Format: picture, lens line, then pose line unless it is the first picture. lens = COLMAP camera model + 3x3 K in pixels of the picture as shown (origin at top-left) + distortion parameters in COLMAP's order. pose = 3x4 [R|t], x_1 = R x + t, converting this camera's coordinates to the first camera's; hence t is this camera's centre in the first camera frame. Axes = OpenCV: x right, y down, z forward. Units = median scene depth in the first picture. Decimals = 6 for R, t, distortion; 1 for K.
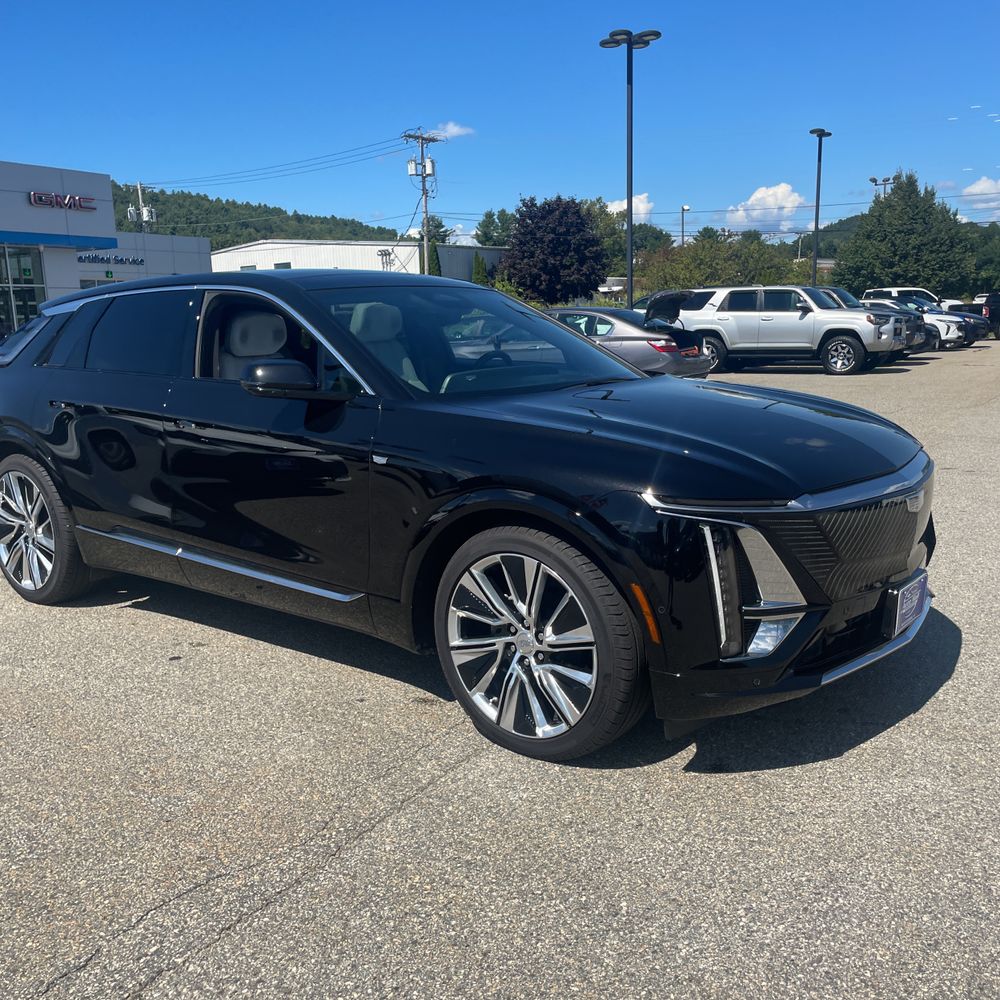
lens RADIAL K [[1000.6, 0, 494.1], [0, 1000.6, 507.6], [0, 0, 1]] dist [0.095965, -0.124908]
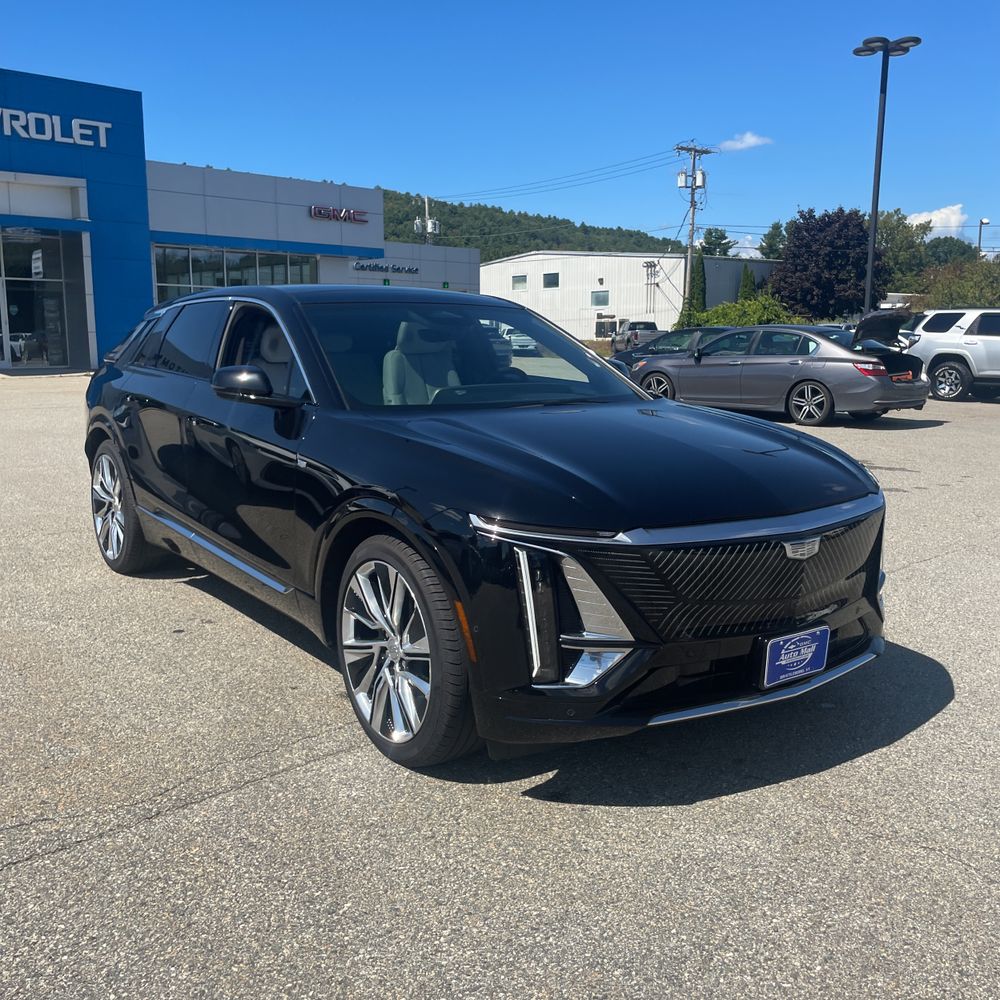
lens RADIAL K [[1004.0, 0, 495.9], [0, 1004.0, 495.3], [0, 0, 1]] dist [0.092712, -0.128915]
pose [[0.963508, 0.077687, -0.256158, 0.123772], [-0.083376, 0.996453, -0.011408, -0.006586], [0.254363, 0.032349, 0.966568, 0.004586]]
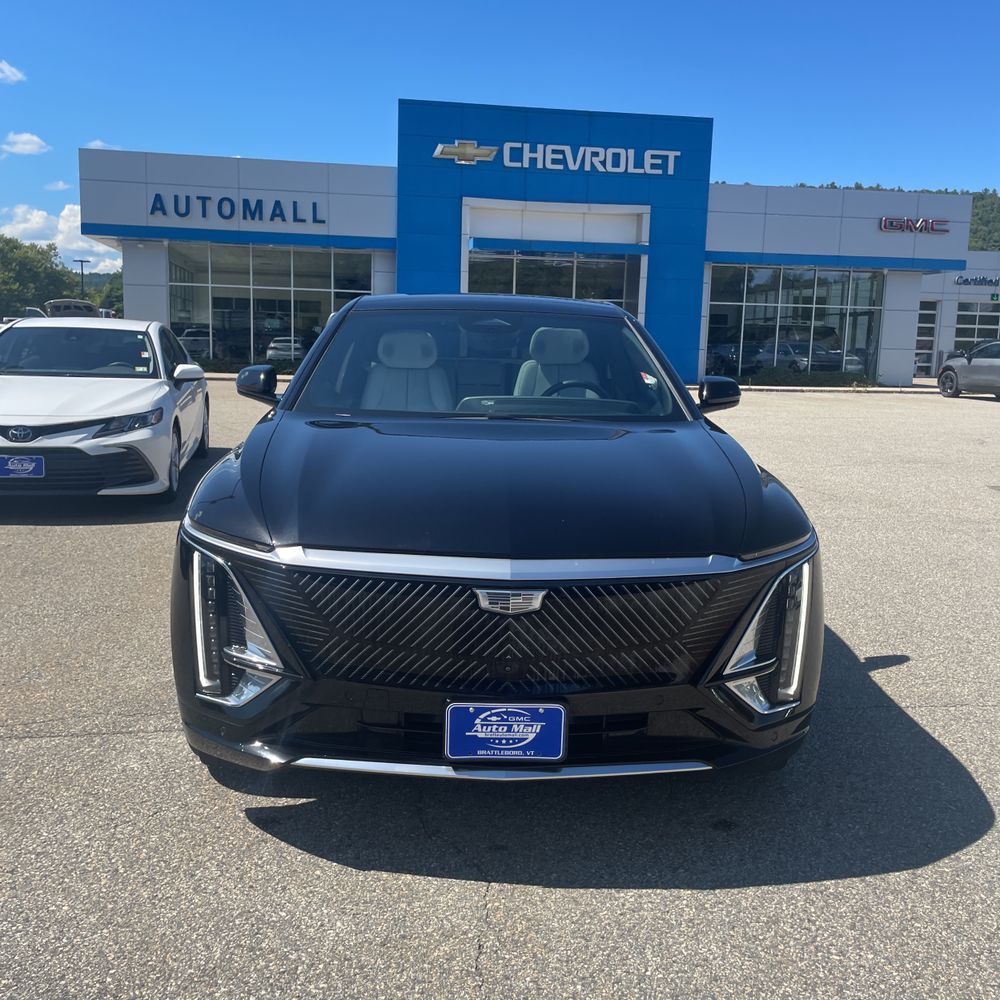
lens RADIAL K [[1004.0, 0, 495.9], [0, 1004.0, 495.3], [0, 0, 1]] dist [0.092712, -0.128915]
pose [[0.647411, 0.162900, -0.744529, 0.316167], [-0.187274, 0.980942, 0.051780, -0.039928], [0.738774, 0.105908, 0.665579, 0.155381]]
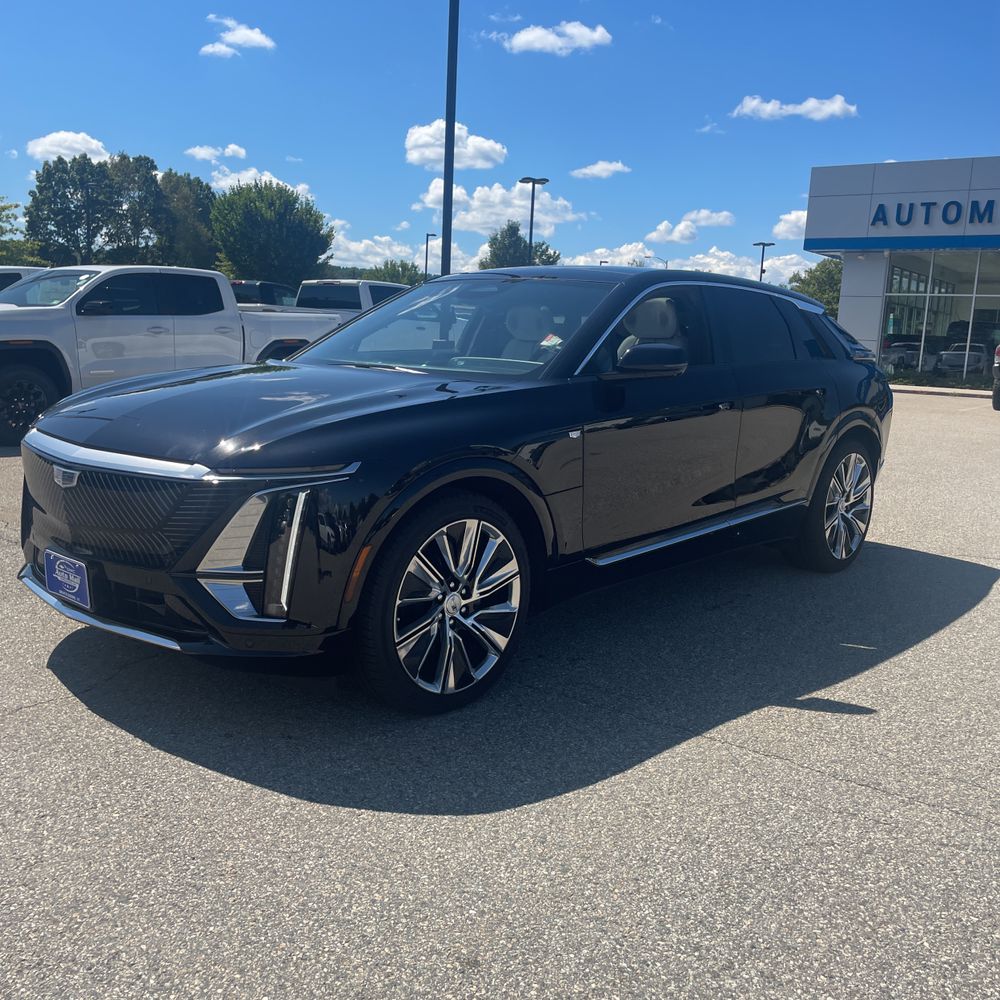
lens RADIAL K [[1004.0, 0, 495.9], [0, 1004.0, 495.3], [0, 0, 1]] dist [0.092712, -0.128915]
pose [[-0.069361, 0.189034, -0.979518, 0.449679], [-0.226822, 0.953177, 0.200012, -0.093304], [0.971463, 0.236049, -0.023236, 0.472000]]
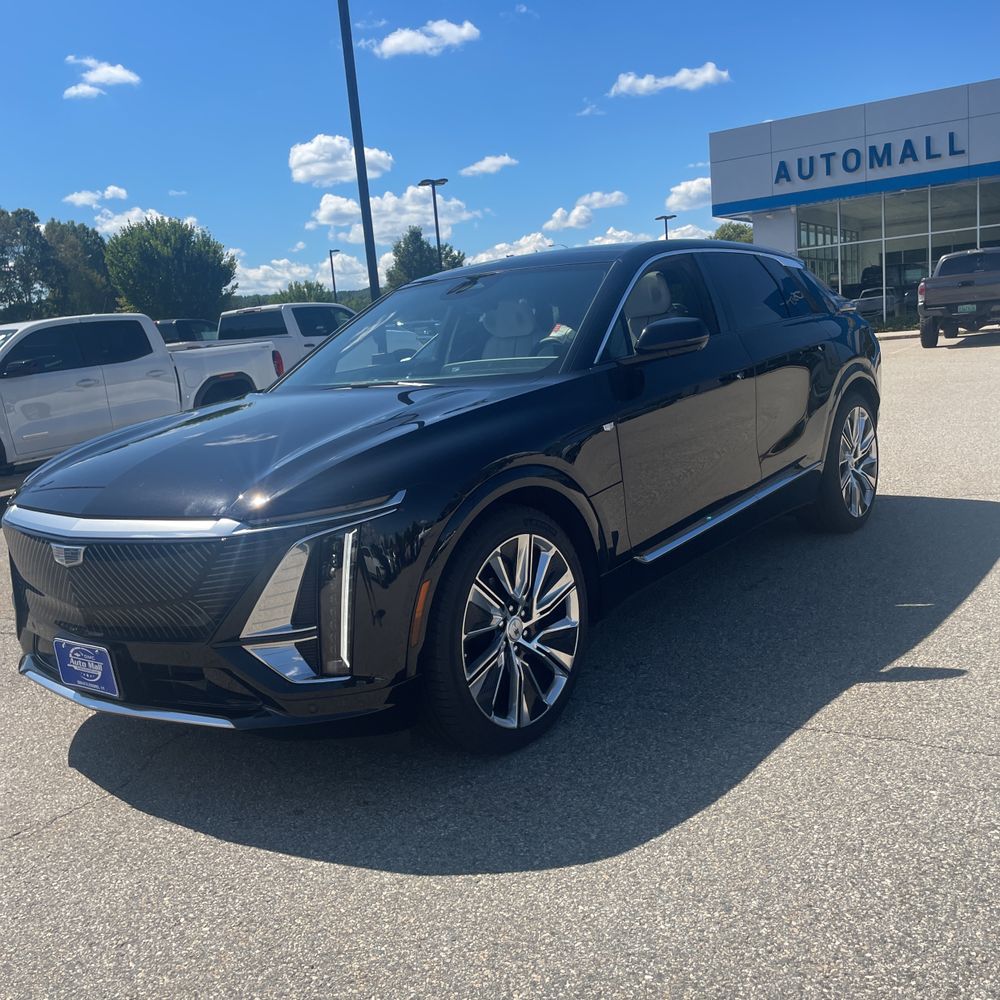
lens RADIAL K [[1003.9, 0, 496.3], [0, 1003.9, 512.7], [0, 0, 1]] dist [0.092087, -0.124363]
pose [[0.020173, 0.206500, -0.978239, 0.421701], [-0.097641, 0.974168, 0.203627, -0.084835], [0.995017, 0.091409, 0.039814, 0.437407]]
